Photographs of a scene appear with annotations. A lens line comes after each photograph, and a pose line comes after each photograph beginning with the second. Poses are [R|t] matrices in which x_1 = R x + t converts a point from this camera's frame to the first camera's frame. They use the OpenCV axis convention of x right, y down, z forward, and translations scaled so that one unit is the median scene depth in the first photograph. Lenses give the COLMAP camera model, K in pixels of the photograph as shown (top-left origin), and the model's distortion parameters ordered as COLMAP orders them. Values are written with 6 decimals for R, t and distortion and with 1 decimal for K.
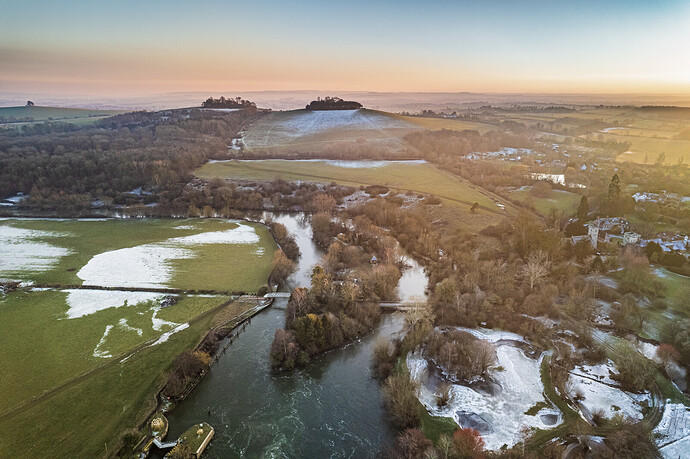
lens RADIAL K [[441.9, 0, 345.0], [0, 441.9, 229.5], [0, 0, 1]] dist [-0.072008, 0.054893]
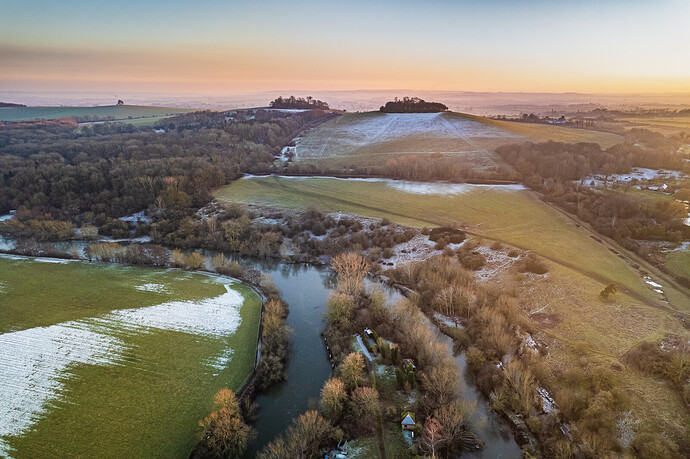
lens RADIAL K [[441.9, 0, 345.0], [0, 441.9, 229.5], [0, 0, 1]] dist [-0.072008, 0.054893]
pose [[0.979136, 0.059625, -0.194264, 0.031251], [-0.059419, 0.998209, 0.006888, -0.059861], [0.194327, 0.004798, 0.980925, 0.193226]]
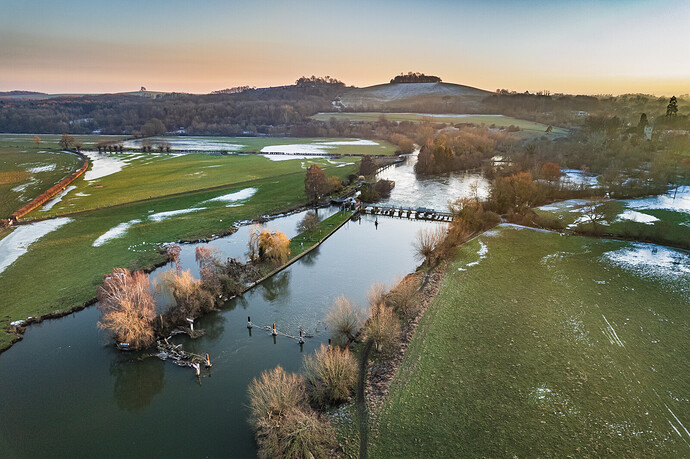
lens RADIAL K [[441.9, 0, 345.0], [0, 441.9, 229.5], [0, 0, 1]] dist [-0.072008, 0.054893]
pose [[0.990335, 0.038285, -0.133304, -0.052332], [-0.038759, 0.999248, -0.000965, 0.133574], [0.133167, 0.006122, 0.991075, -0.152825]]
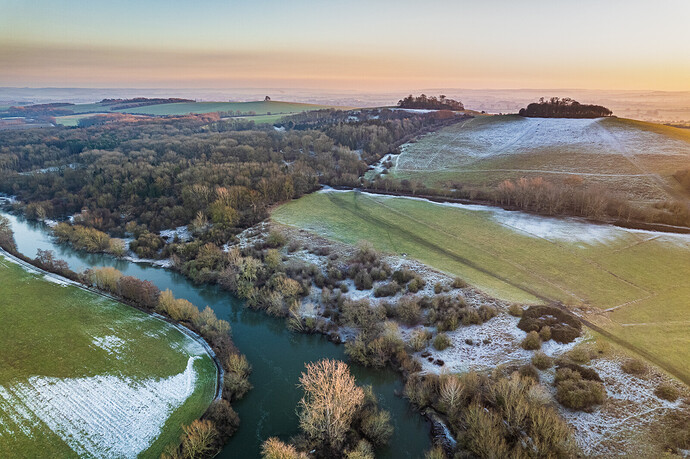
lens RADIAL K [[441.9, 0, 345.0], [0, 441.9, 229.5], [0, 0, 1]] dist [-0.072008, 0.054893]
pose [[0.853661, 0.155884, -0.496954, 0.061918], [-0.153418, 0.987086, 0.046089, -0.106130], [0.497720, 0.036898, 0.866552, 0.342511]]
